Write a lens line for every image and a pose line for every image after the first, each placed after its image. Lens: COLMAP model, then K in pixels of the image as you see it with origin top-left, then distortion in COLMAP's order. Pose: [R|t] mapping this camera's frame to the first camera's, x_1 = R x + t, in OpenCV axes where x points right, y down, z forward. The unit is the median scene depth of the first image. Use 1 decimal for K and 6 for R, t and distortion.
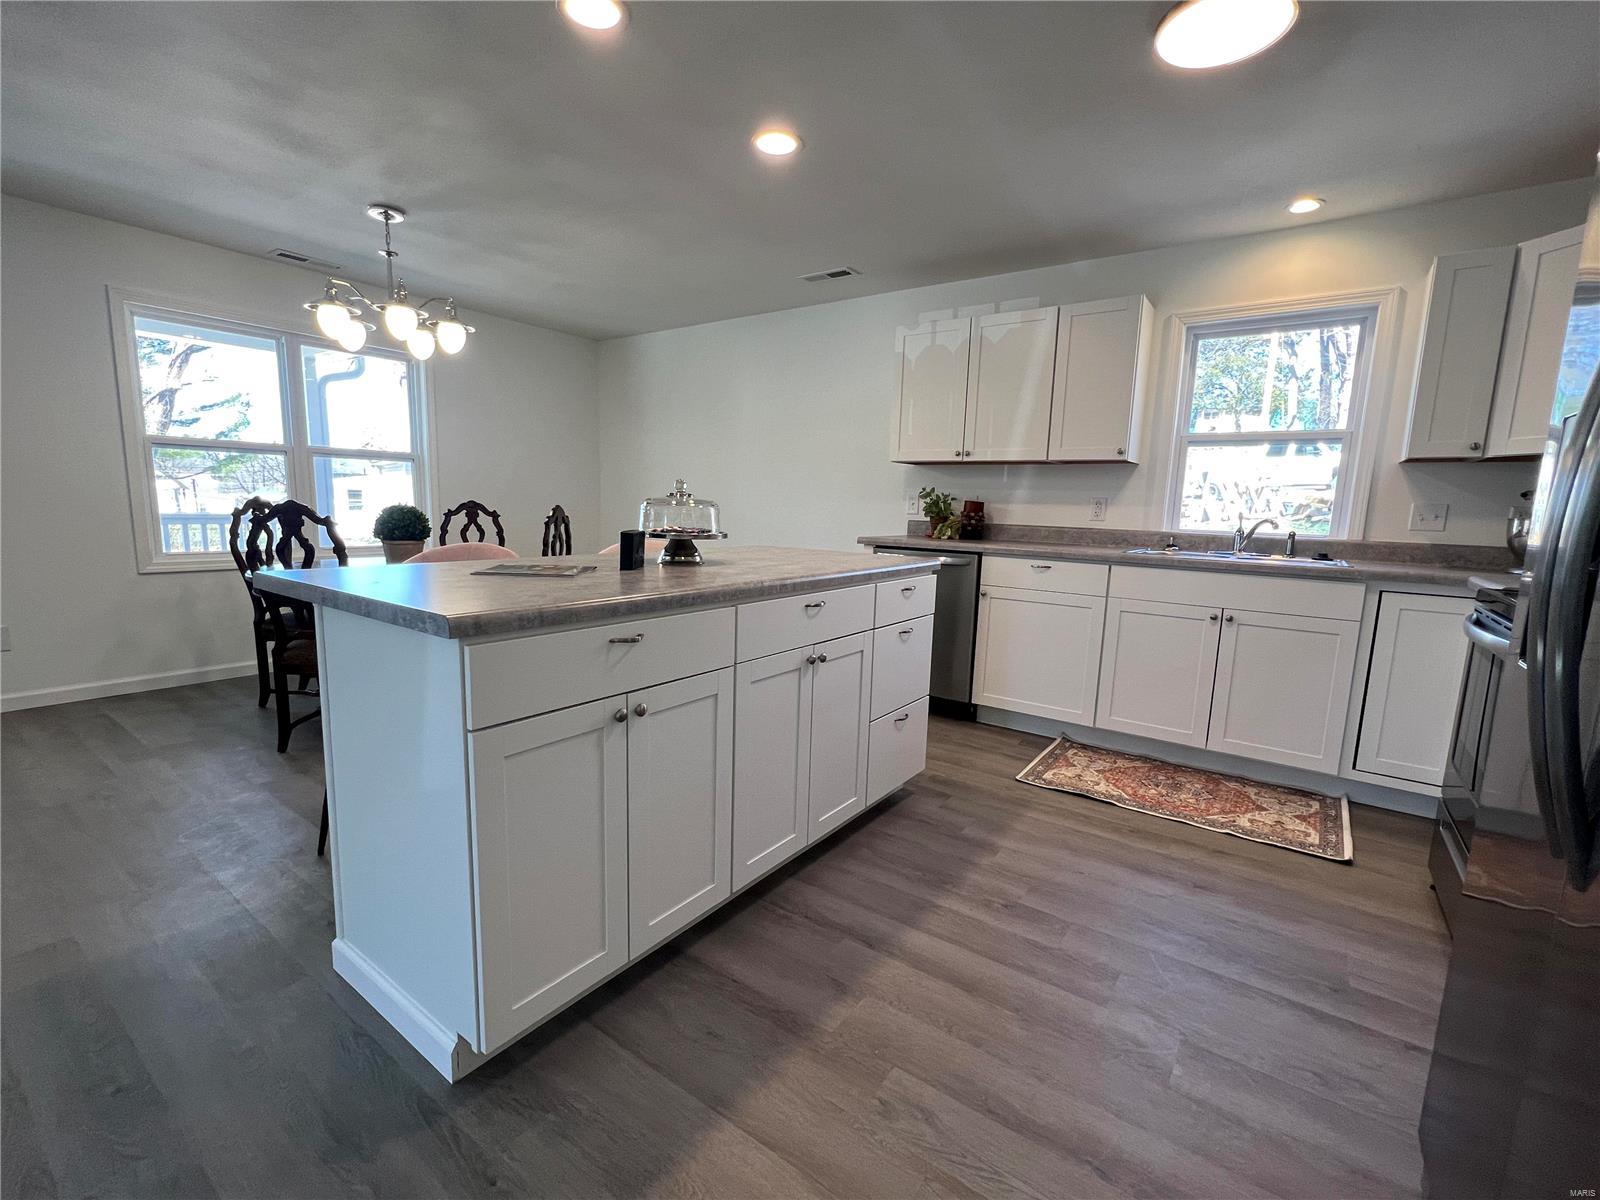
lens RADIAL K [[698.1, 0, 797.1], [0, 698.1, 604.4], [0, 0, 1]] dist [-0.001182, -0.000565]
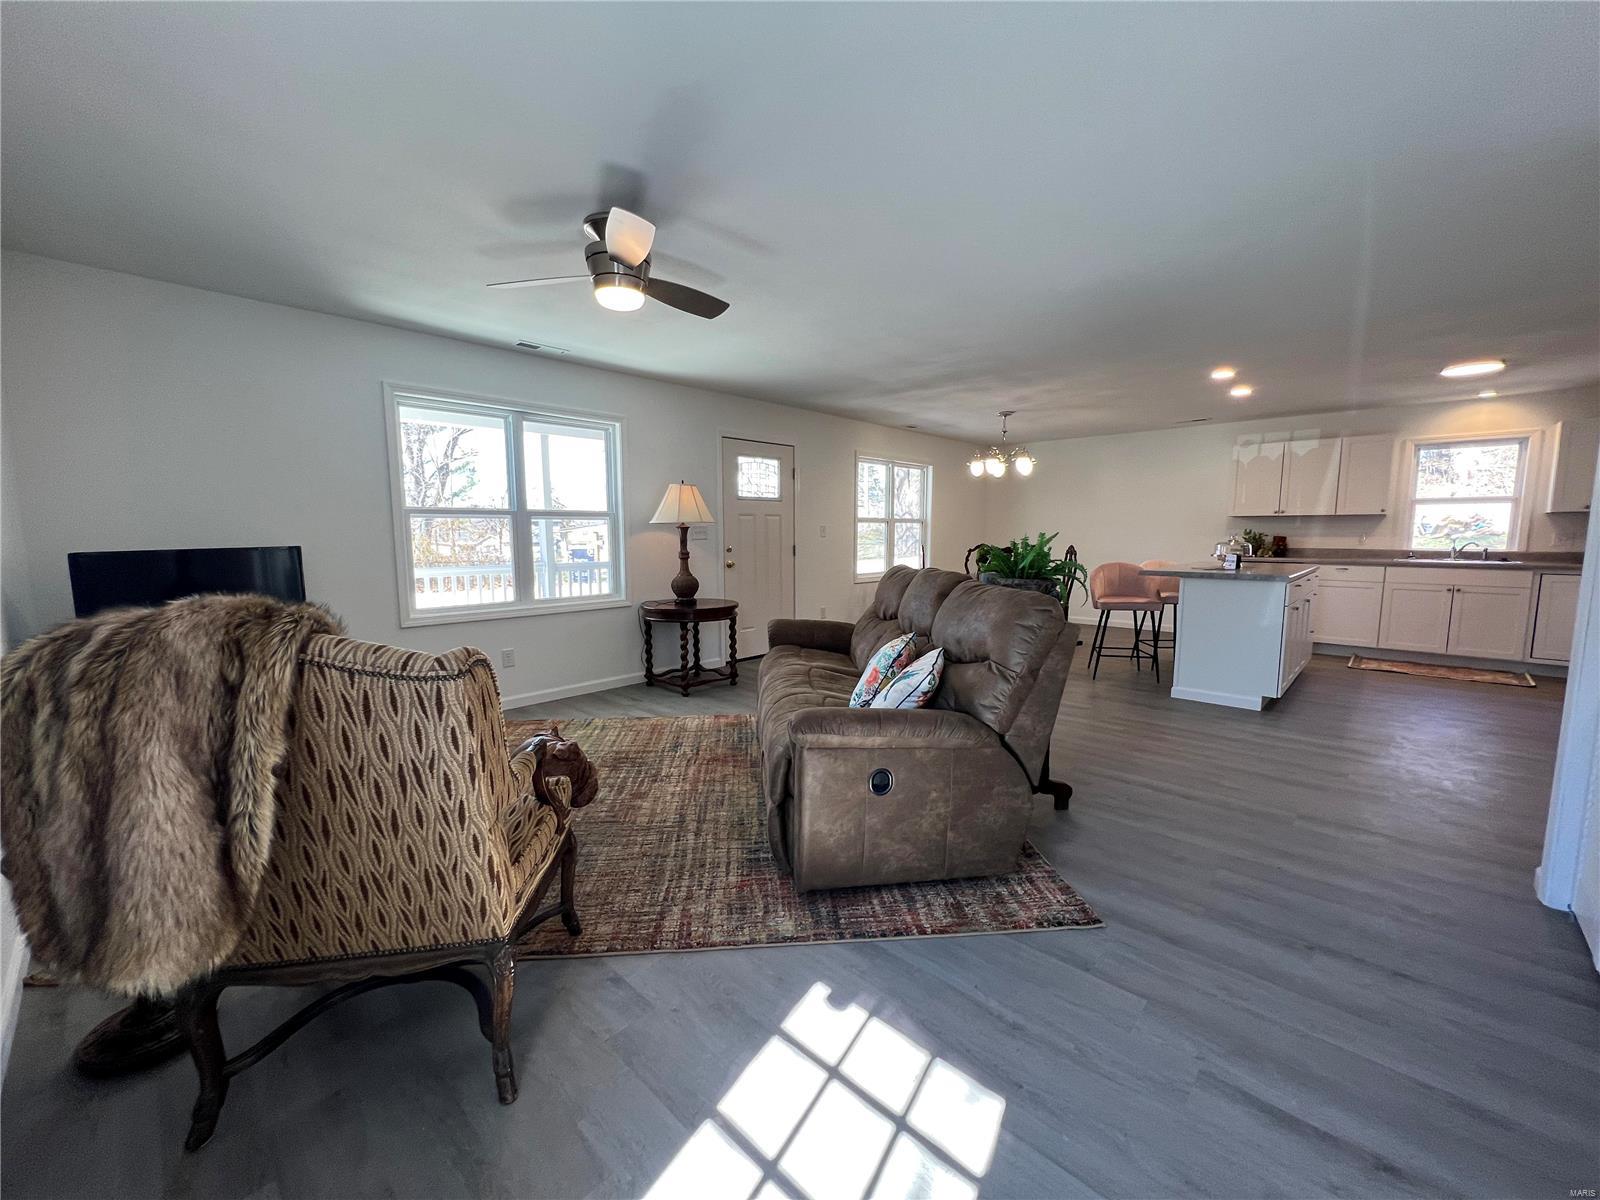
lens RADIAL K [[636.4, 0, 798.2], [0, 636.4, 606.7], [0, 0, 1]] dist [-0.001779, 0.000111]
pose [[0.991035, -0.016610, -0.132566, -0.915061], [0.012474, 0.999411, -0.031969, 0.089437], [0.133019, 0.030029, 0.990658, -0.969077]]
